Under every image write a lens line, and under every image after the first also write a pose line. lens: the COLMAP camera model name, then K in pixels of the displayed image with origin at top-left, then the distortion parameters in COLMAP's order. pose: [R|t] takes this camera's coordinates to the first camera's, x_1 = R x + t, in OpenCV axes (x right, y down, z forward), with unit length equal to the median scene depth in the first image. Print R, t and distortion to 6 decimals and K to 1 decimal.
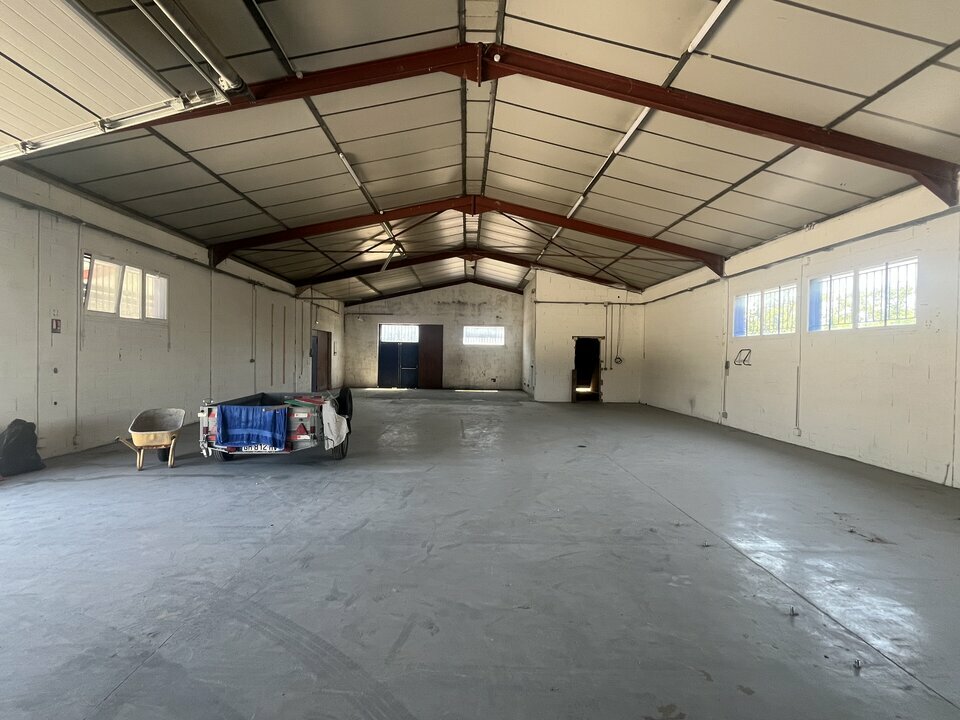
lens RADIAL K [[457.2, 0, 480.0], [0, 457.2, 360.0], [0, 0, 1]] dist [0.000392, -0.000060]
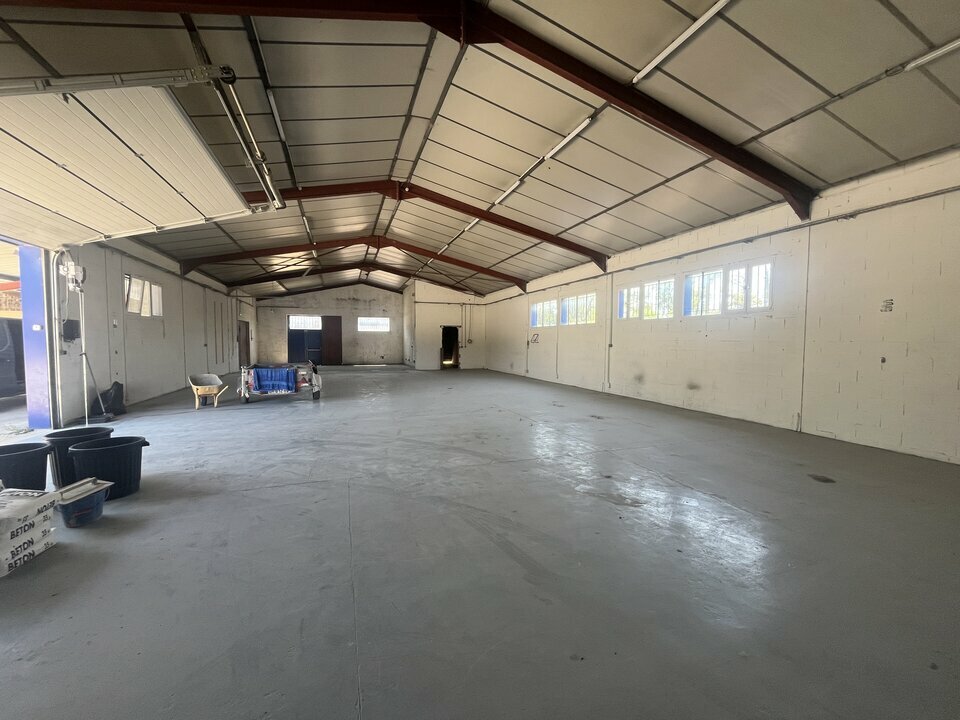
lens RADIAL K [[385.9, 0, 480.0], [0, 385.9, 360.0], [0, 0, 1]] dist [0.000011, -0.000014]
pose [[0.950363, -0.028763, 0.309812, -0.071432], [0.014538, 0.998735, 0.048128, 0.001832], [-0.310805, -0.041235, 0.949579, -0.255860]]
